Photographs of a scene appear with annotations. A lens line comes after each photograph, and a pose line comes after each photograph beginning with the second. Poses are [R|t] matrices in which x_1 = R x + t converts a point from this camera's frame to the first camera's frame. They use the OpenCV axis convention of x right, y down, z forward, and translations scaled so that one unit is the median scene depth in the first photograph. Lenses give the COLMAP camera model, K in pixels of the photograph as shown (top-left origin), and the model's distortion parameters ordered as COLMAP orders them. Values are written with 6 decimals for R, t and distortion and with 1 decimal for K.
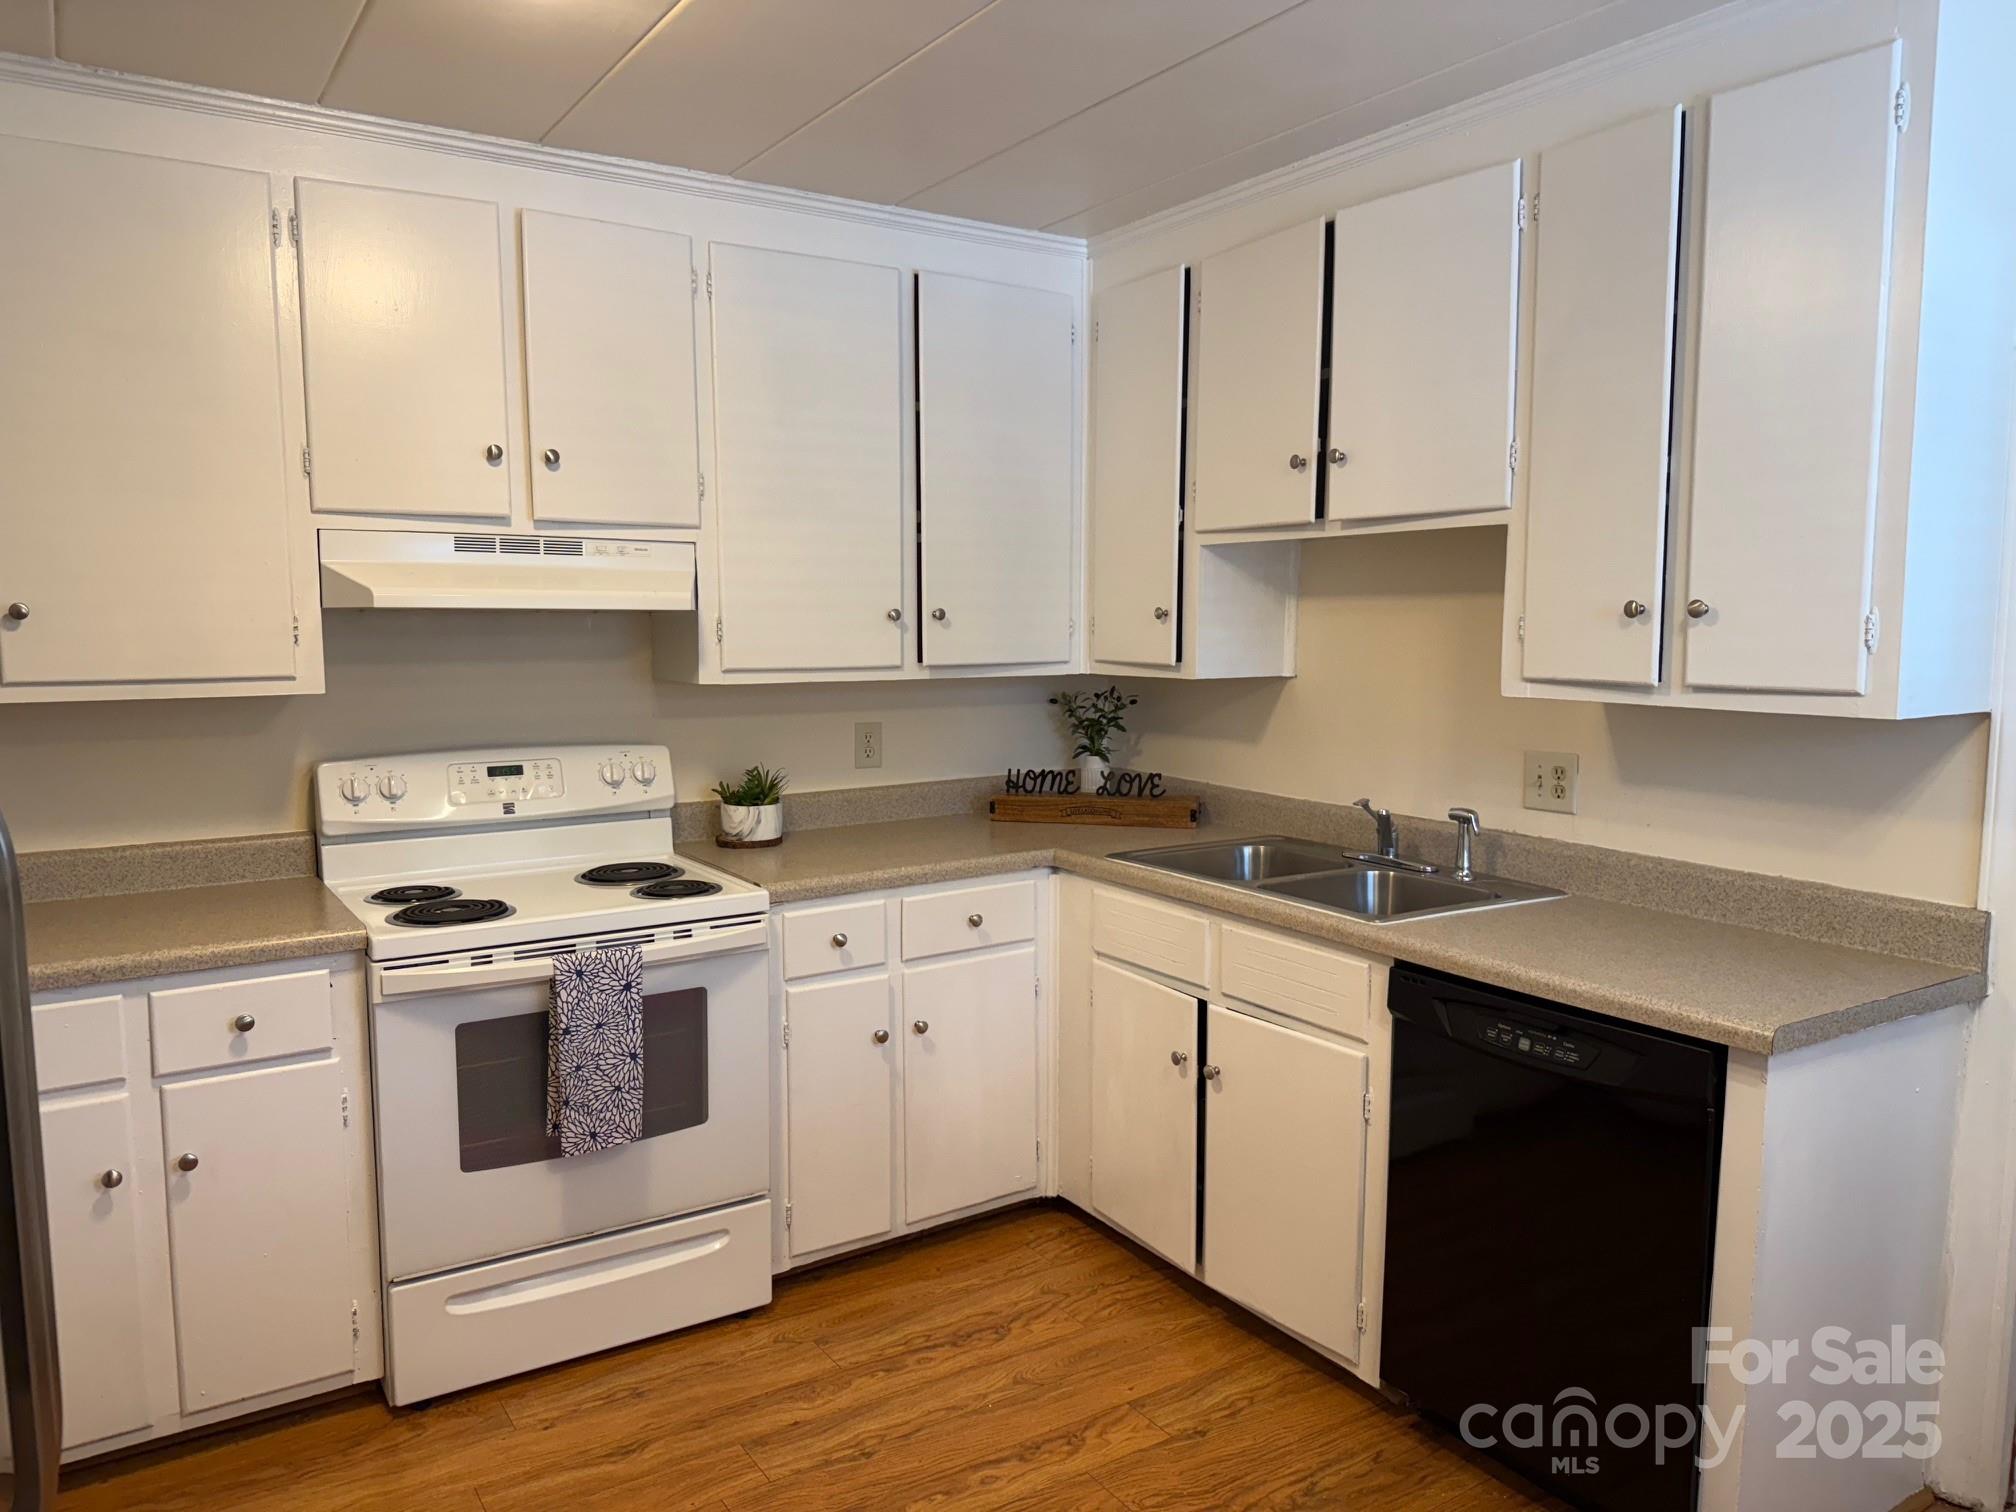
lens RADIAL K [[1434.2, 0, 1013.2], [0, 1434.2, 778.9], [0, 0, 1]] dist [0.089840, -0.094305]
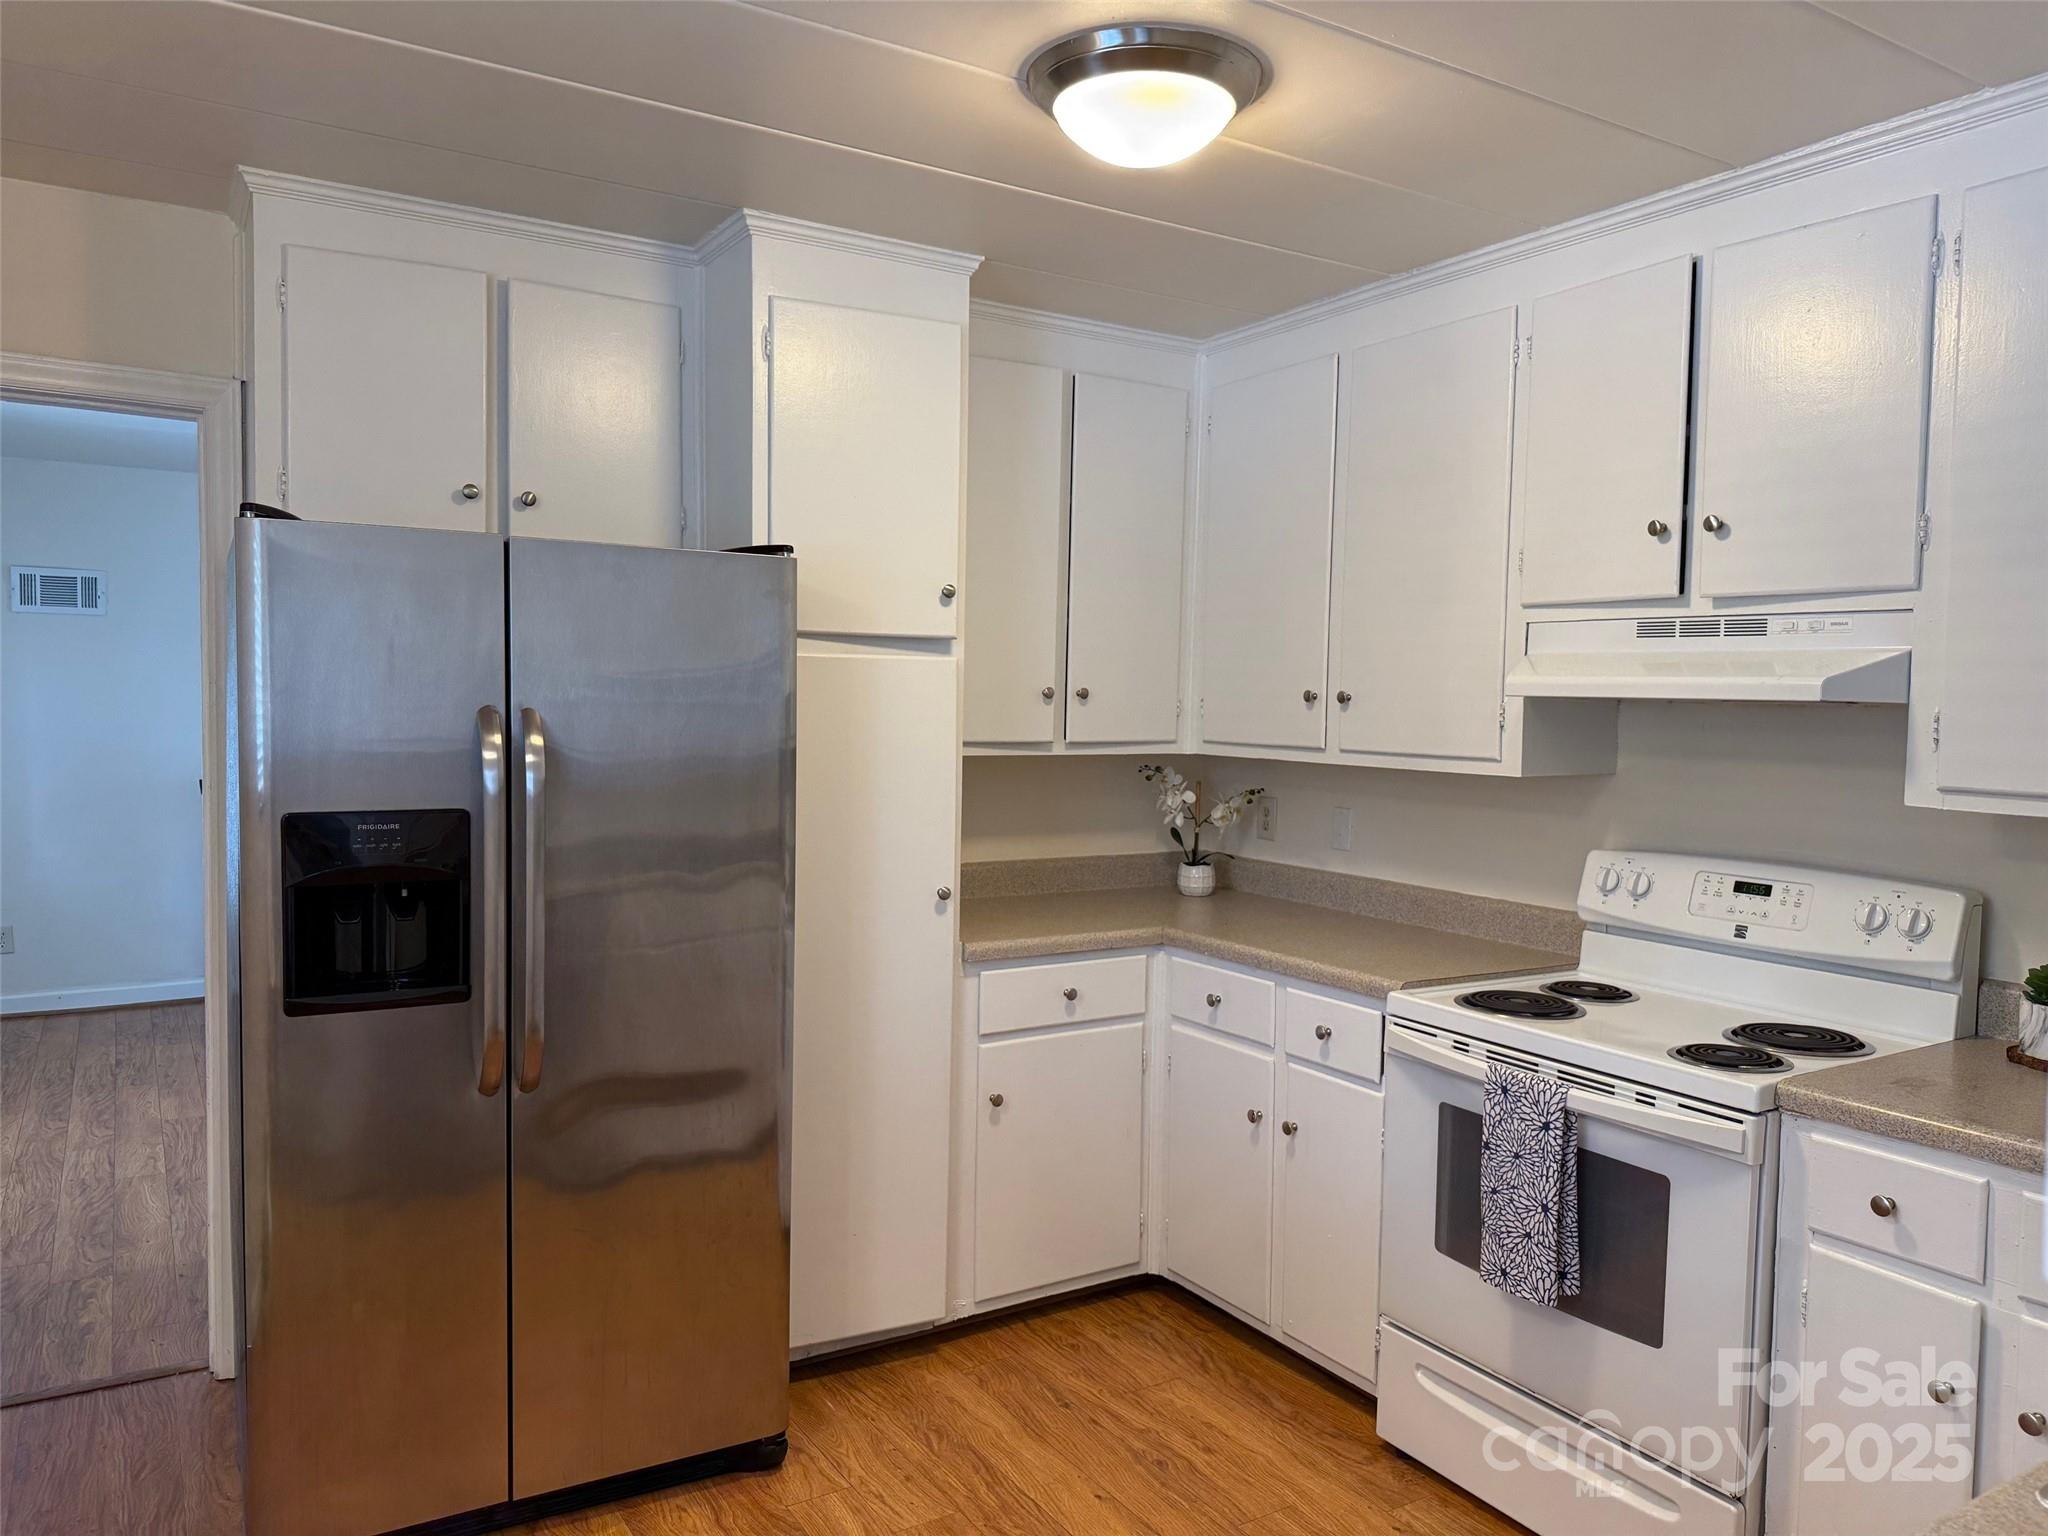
lens RADIAL K [[1457.0, 0, 1029.3], [0, 1457.0, 791.2], [0, 0, 1]] dist [0.089840, -0.094305]
pose [[-0.023323, 0.068368, -0.997388, 0.578159], [-0.137739, 0.987925, 0.070940, -0.071717], [0.990194, 0.139034, -0.013625, 0.631835]]
